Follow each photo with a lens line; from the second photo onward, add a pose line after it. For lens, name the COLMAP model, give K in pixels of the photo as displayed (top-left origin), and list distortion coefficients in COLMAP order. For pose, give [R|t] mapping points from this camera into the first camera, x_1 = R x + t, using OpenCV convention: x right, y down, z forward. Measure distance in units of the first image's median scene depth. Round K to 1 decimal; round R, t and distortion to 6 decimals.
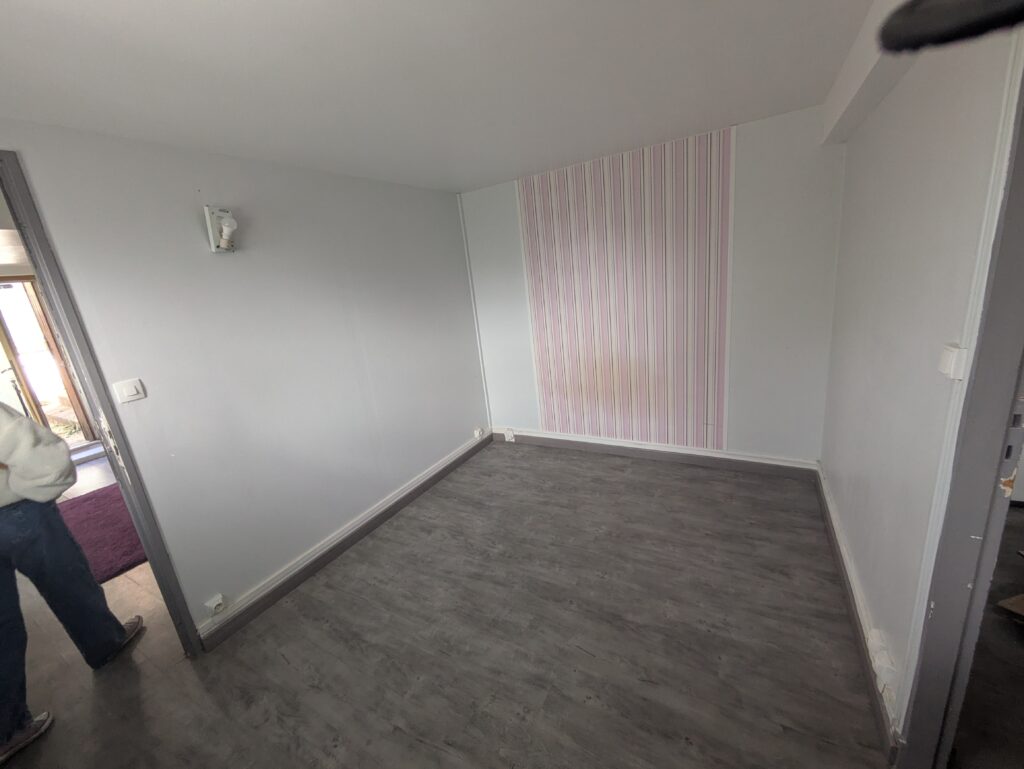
lens RADIAL K [[410.2, 0, 509.0], [0, 410.2, 389.7], [0, 0, 1]] dist [0.001176, 0.000265]
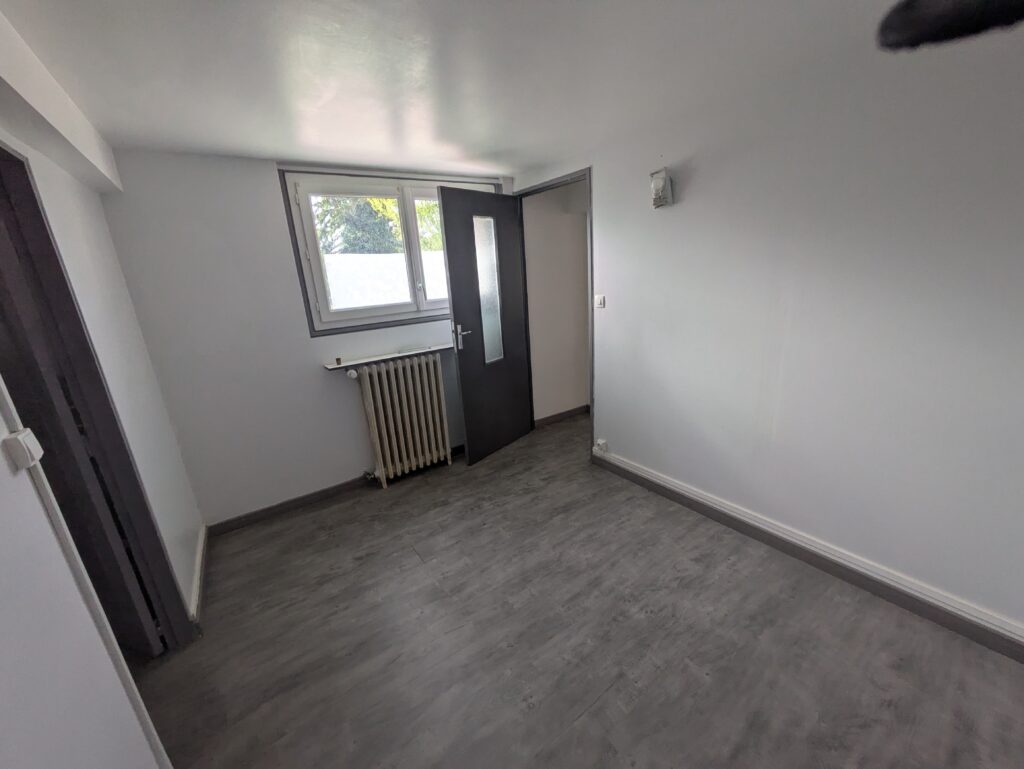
lens RADIAL K [[410.2, 0, 509.3], [0, 410.2, 388.2], [0, 0, 1]] dist [0.001176, 0.000265]
pose [[-0.422166, 0.386325, -0.820079, 0.596491], [-0.126818, 0.870581, 0.475400, -0.342579], [0.897604, 0.304699, -0.318536, 1.003013]]
